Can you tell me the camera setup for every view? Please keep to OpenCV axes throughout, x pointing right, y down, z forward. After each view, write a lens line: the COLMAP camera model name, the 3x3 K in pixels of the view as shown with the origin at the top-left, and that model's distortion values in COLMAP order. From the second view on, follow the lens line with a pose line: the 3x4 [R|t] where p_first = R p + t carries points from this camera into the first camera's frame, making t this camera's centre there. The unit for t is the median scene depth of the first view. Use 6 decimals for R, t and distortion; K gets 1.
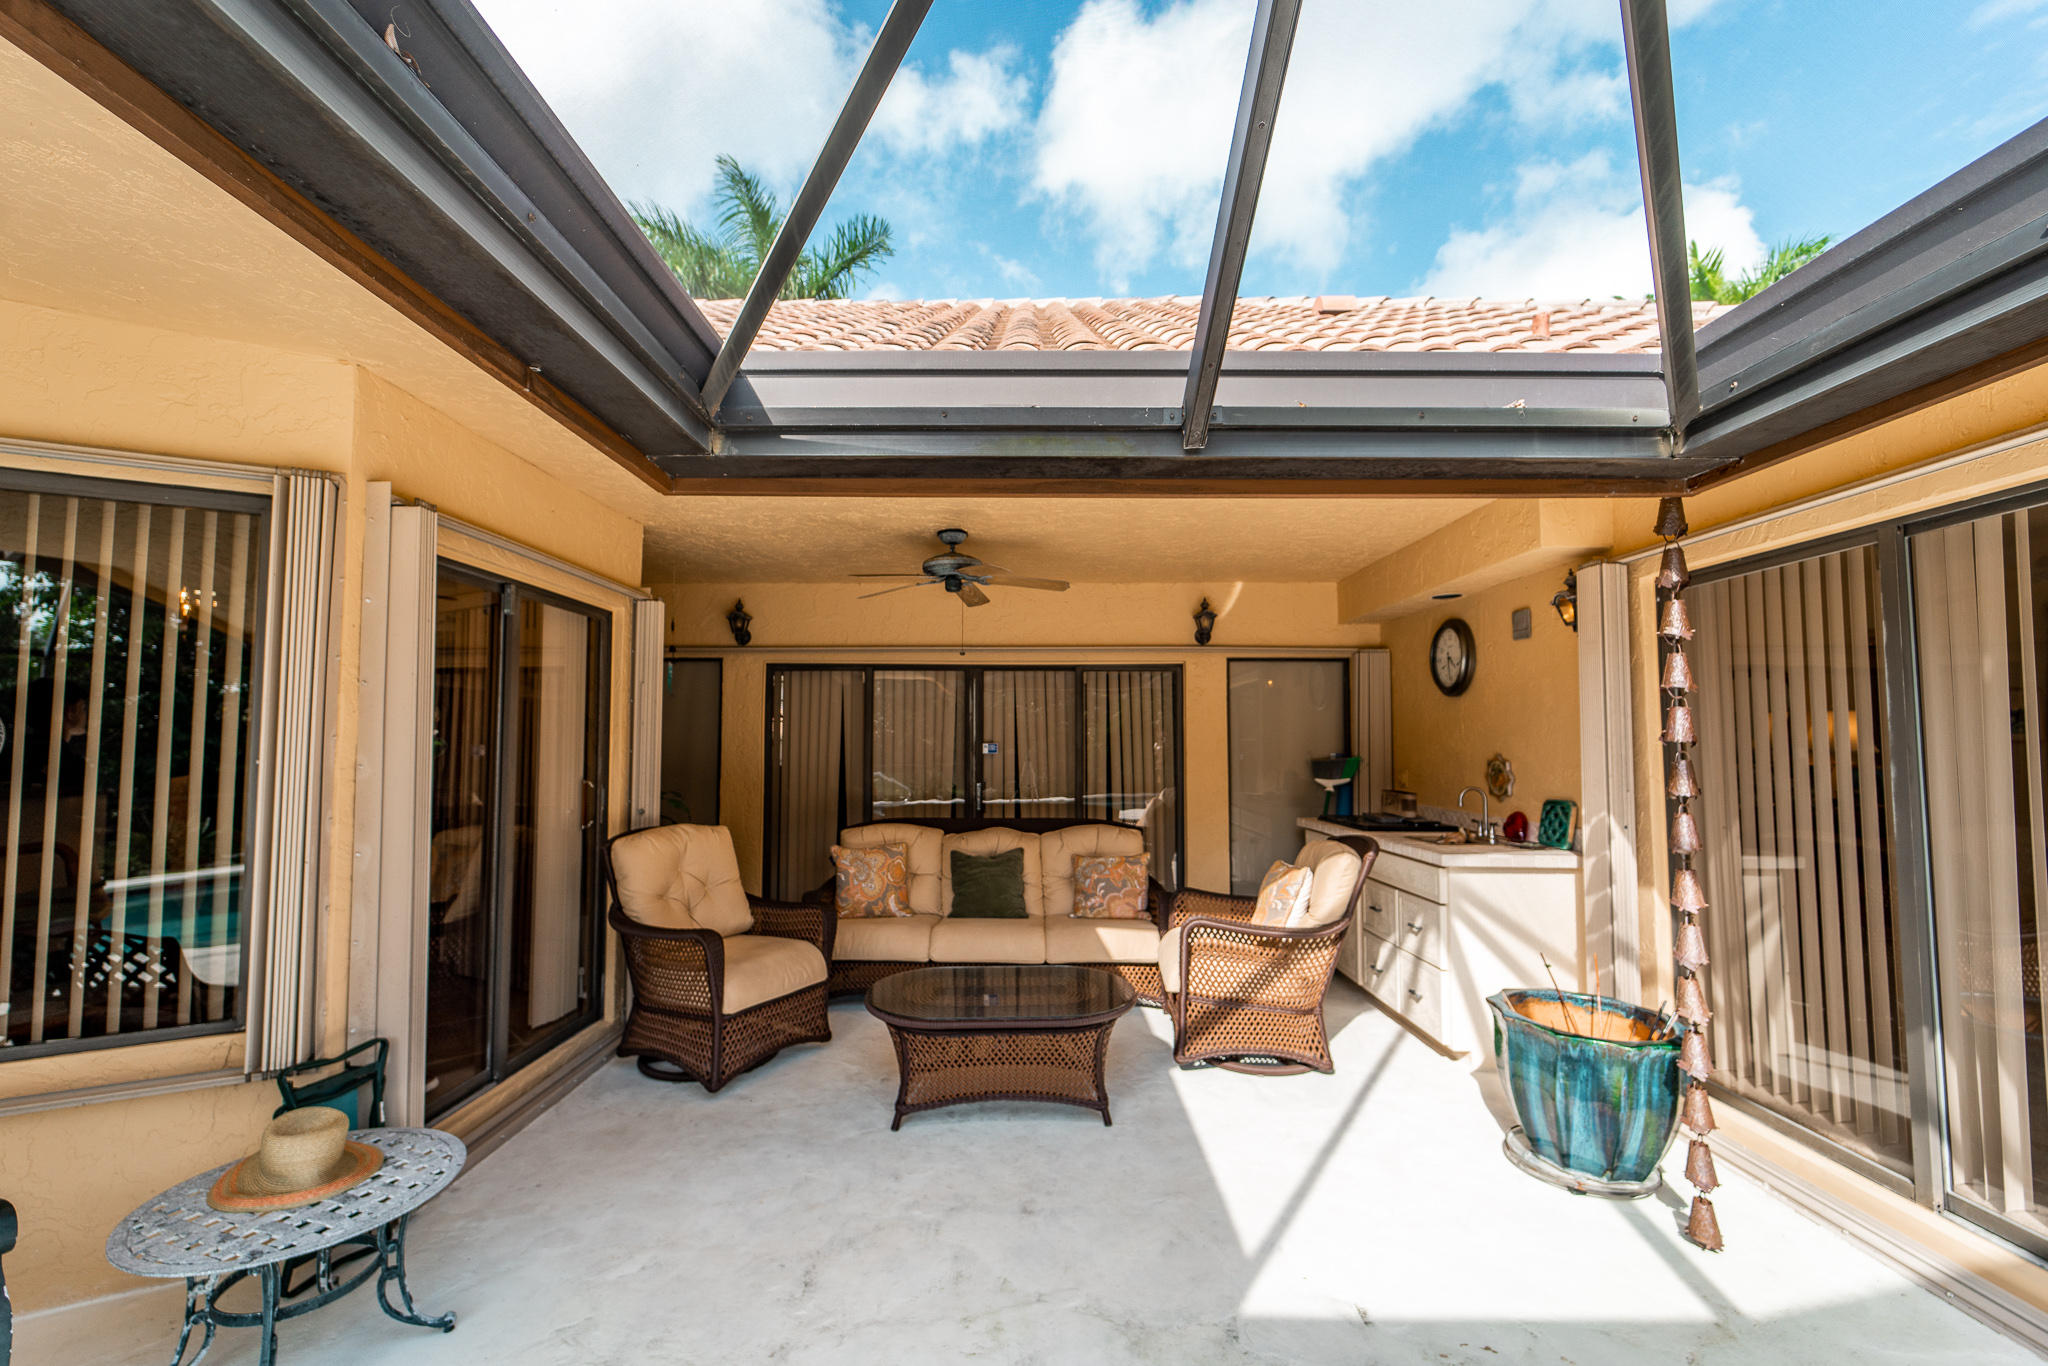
lens RADIAL K [[822.3, 0, 1026.7], [0, 822.3, 685.7], [0, 0, 1]] dist [0.005298, -0.000034]
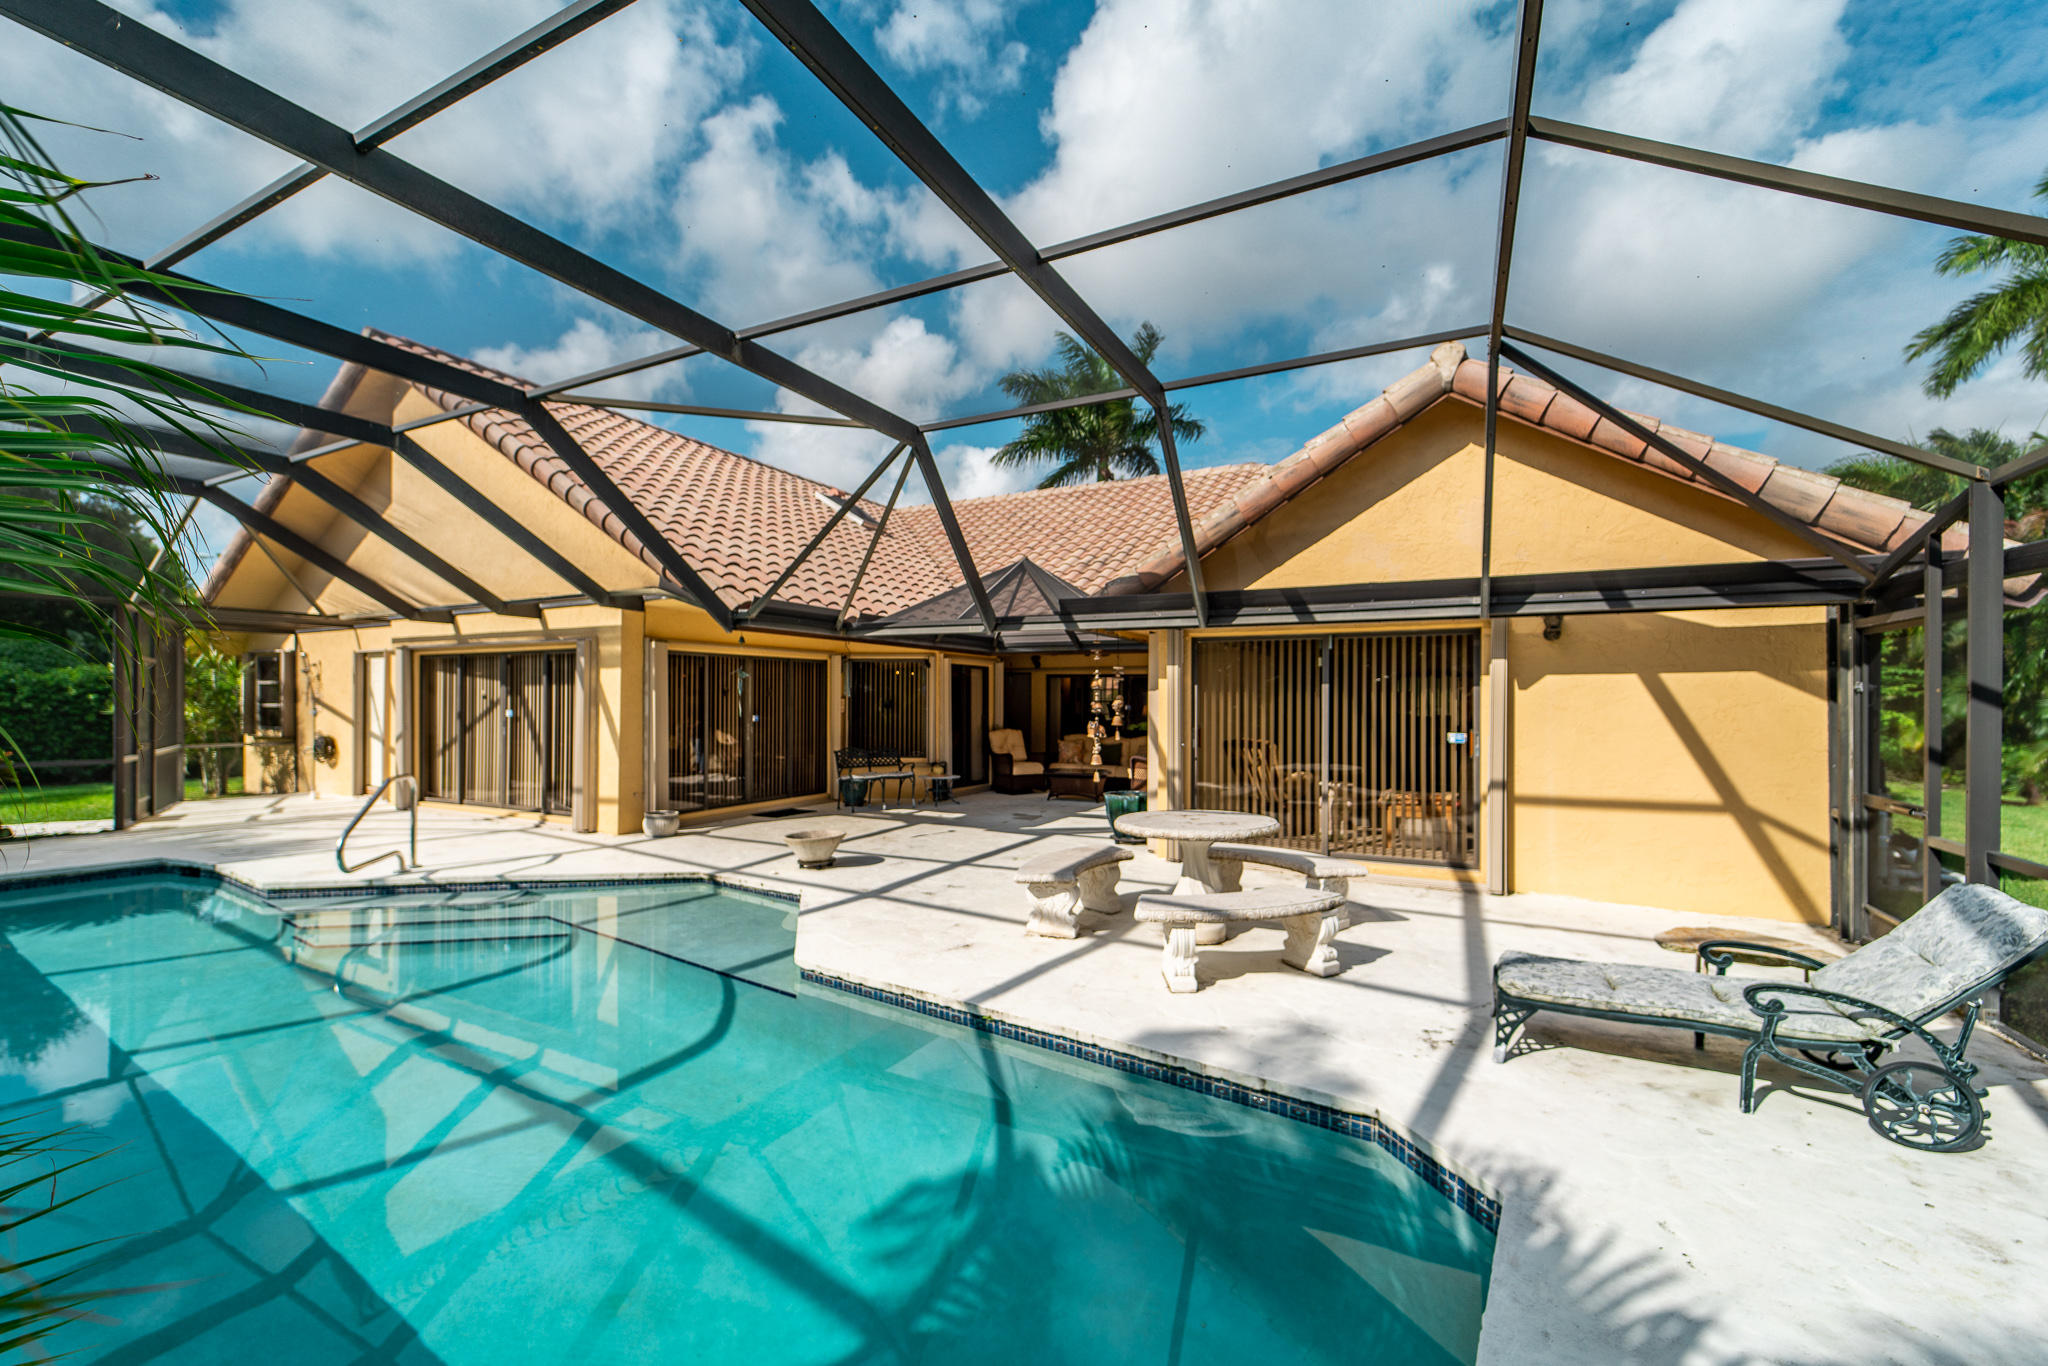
lens RADIAL K [[822.3, 0, 1021.6], [0, 822.3, 695.3], [0, 0, 1]] dist [0.005298, -0.000034]
pose [[0.886424, 0.005074, -0.462846, 1.253664], [0.017112, 0.998897, 0.043721, -0.120041], [0.462557, -0.046675, 0.885360, -2.060560]]
